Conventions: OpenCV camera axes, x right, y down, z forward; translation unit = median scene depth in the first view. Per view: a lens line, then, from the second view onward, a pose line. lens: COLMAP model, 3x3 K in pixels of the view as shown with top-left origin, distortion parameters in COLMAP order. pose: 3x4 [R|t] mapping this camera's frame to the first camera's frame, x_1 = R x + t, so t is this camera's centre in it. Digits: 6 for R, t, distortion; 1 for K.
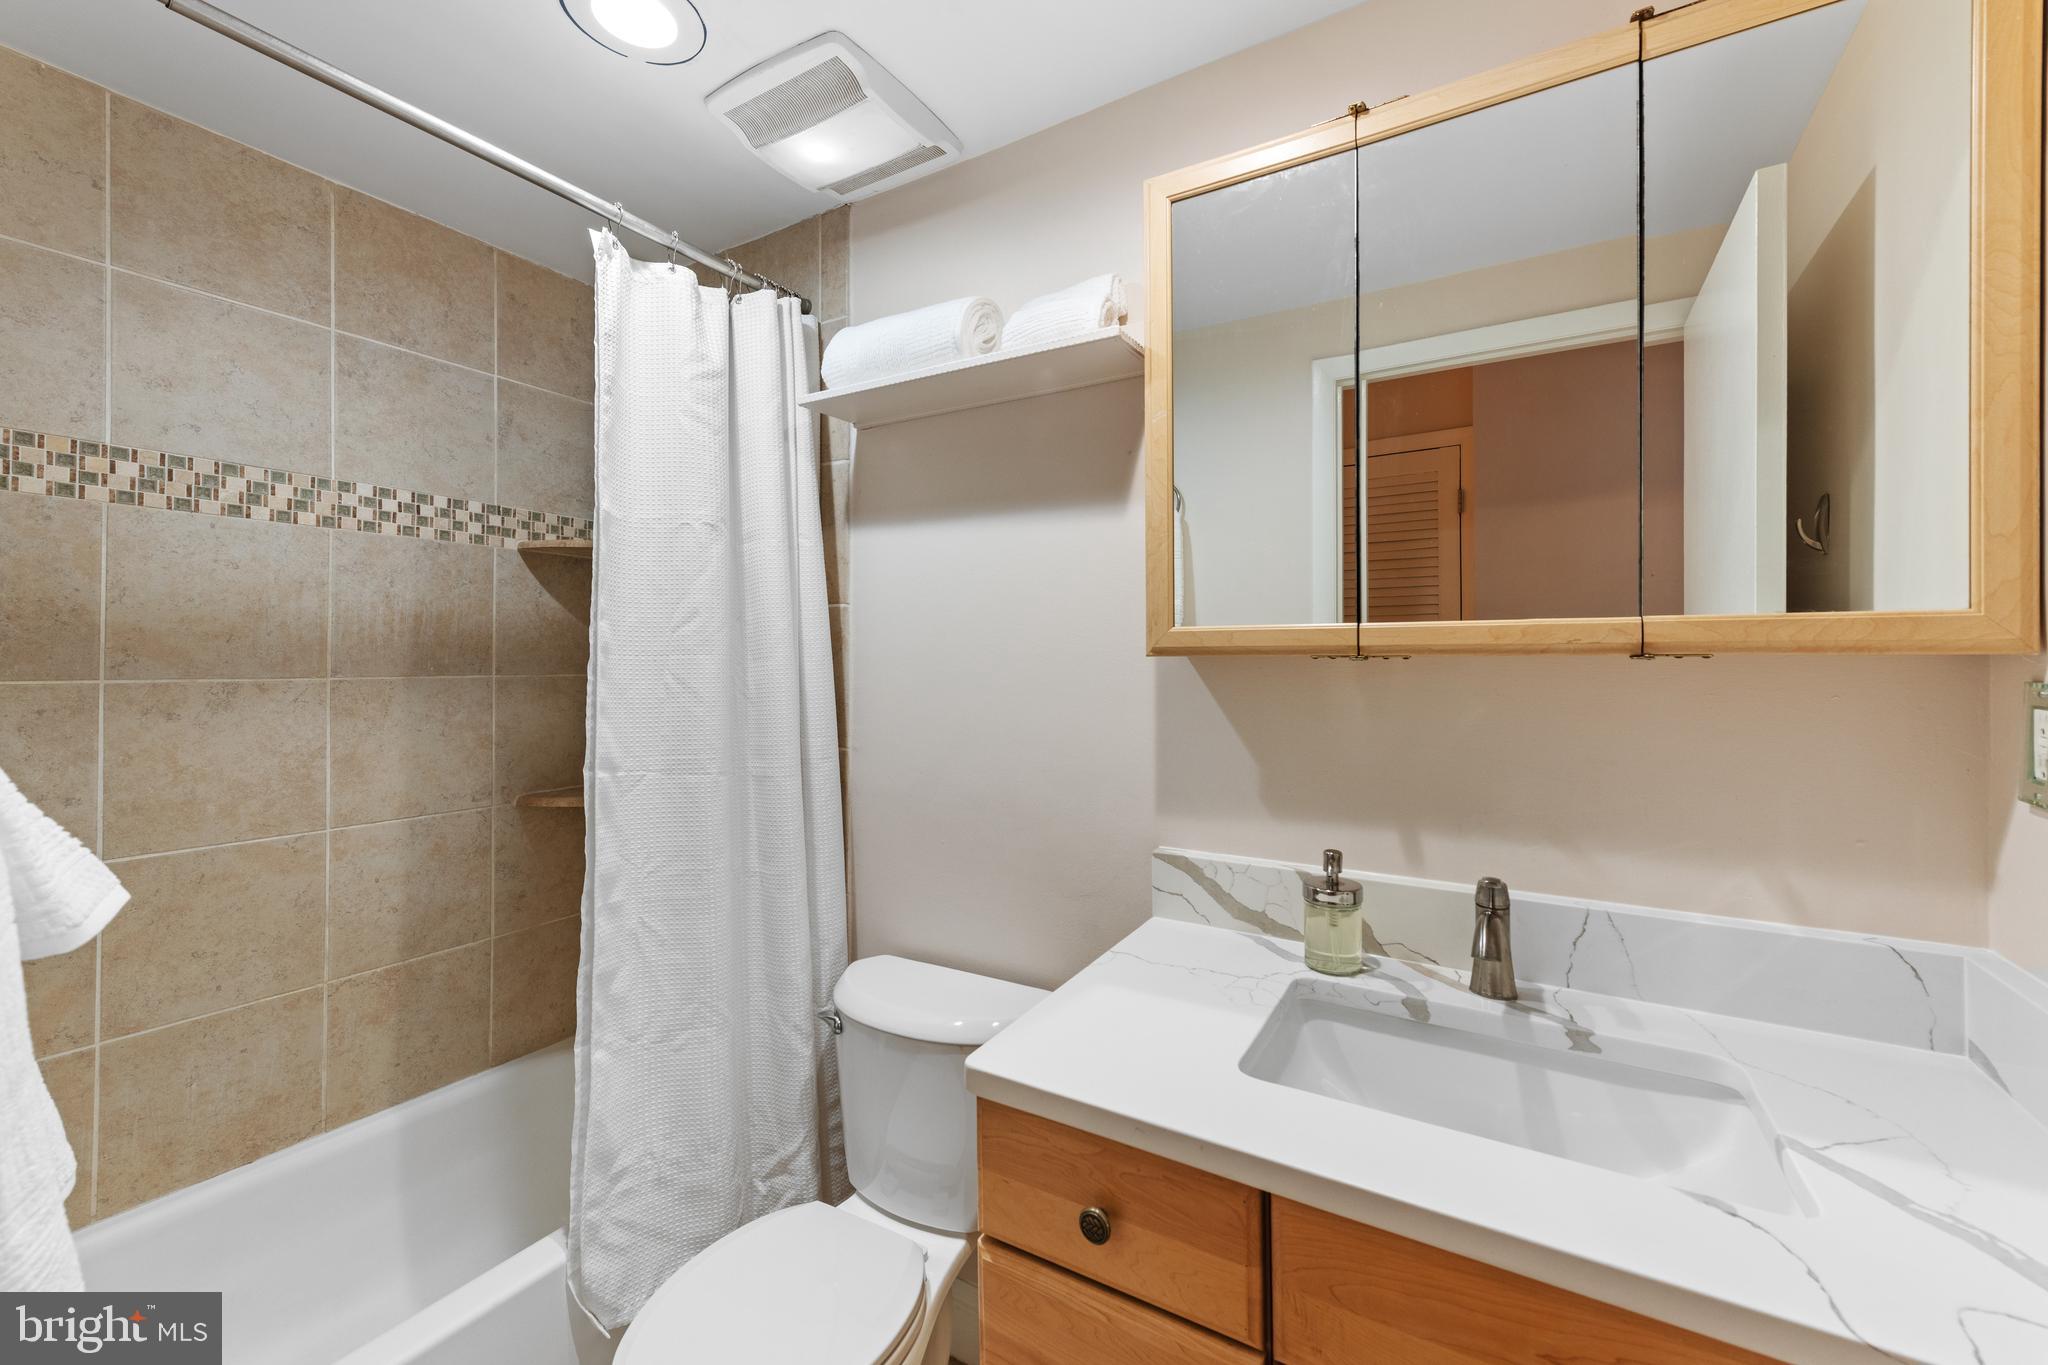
lens RADIAL K [[817.6, 0, 1023.3], [0, 817.6, 658.6], [0, 0, 1]] dist [0.001393, 0.000272]
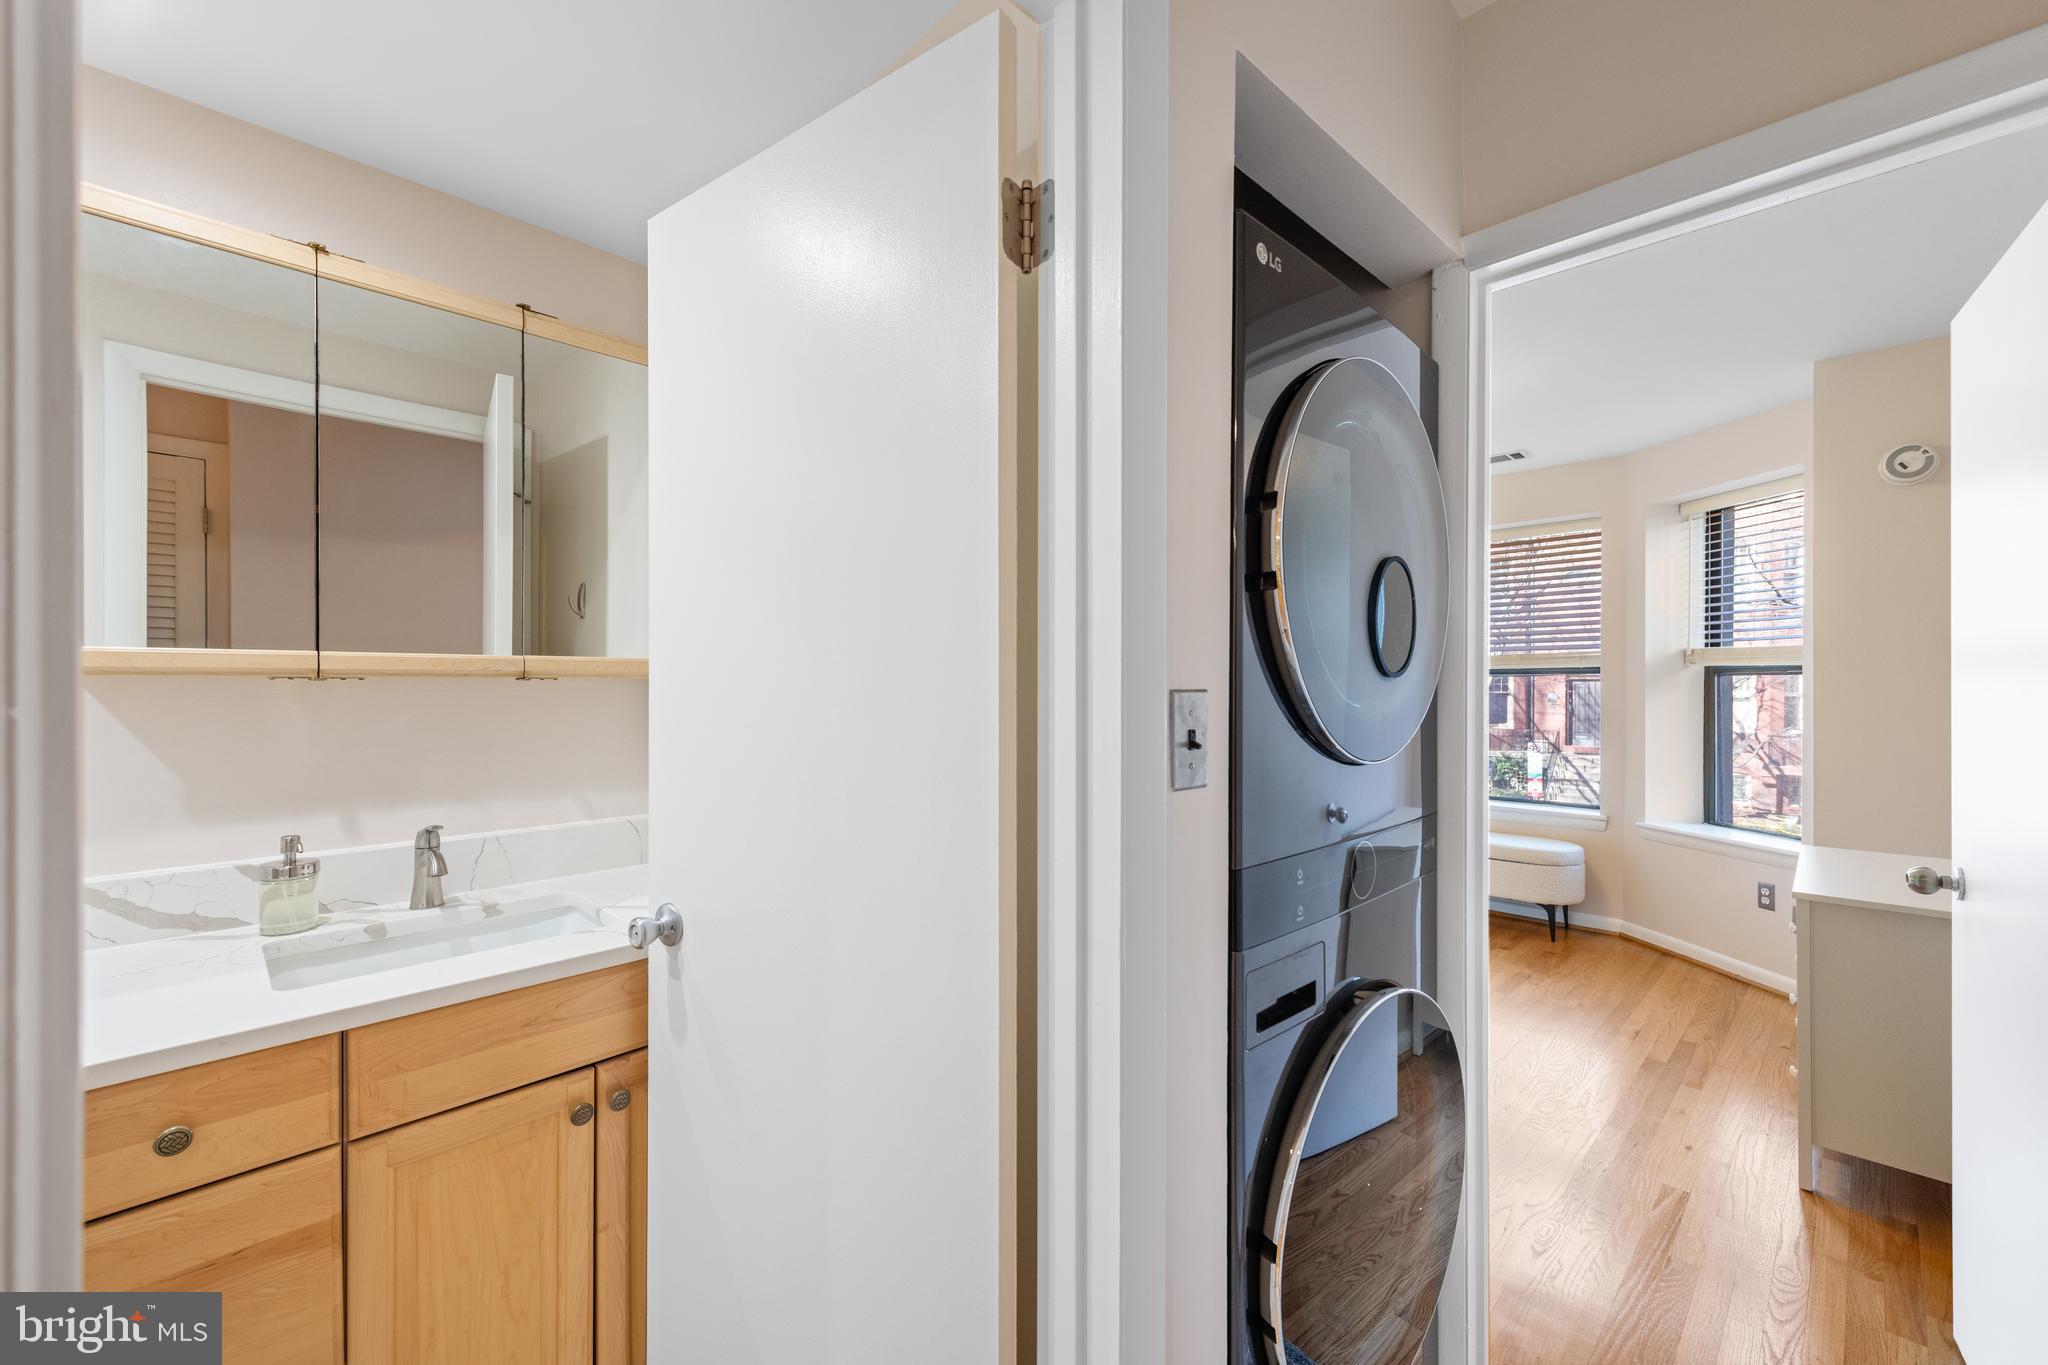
lens RADIAL K [[797.7, 0, 1021.0], [0, 797.7, 678.2], [0, 0, 1]] dist [0.001714, 0.000378]
pose [[0.234833, 0.005905, 0.972018, -0.588294], [-0.001242, 0.999983, -0.005775, 0.004282], [-0.972035, 0.000149, 0.234836, -0.386148]]
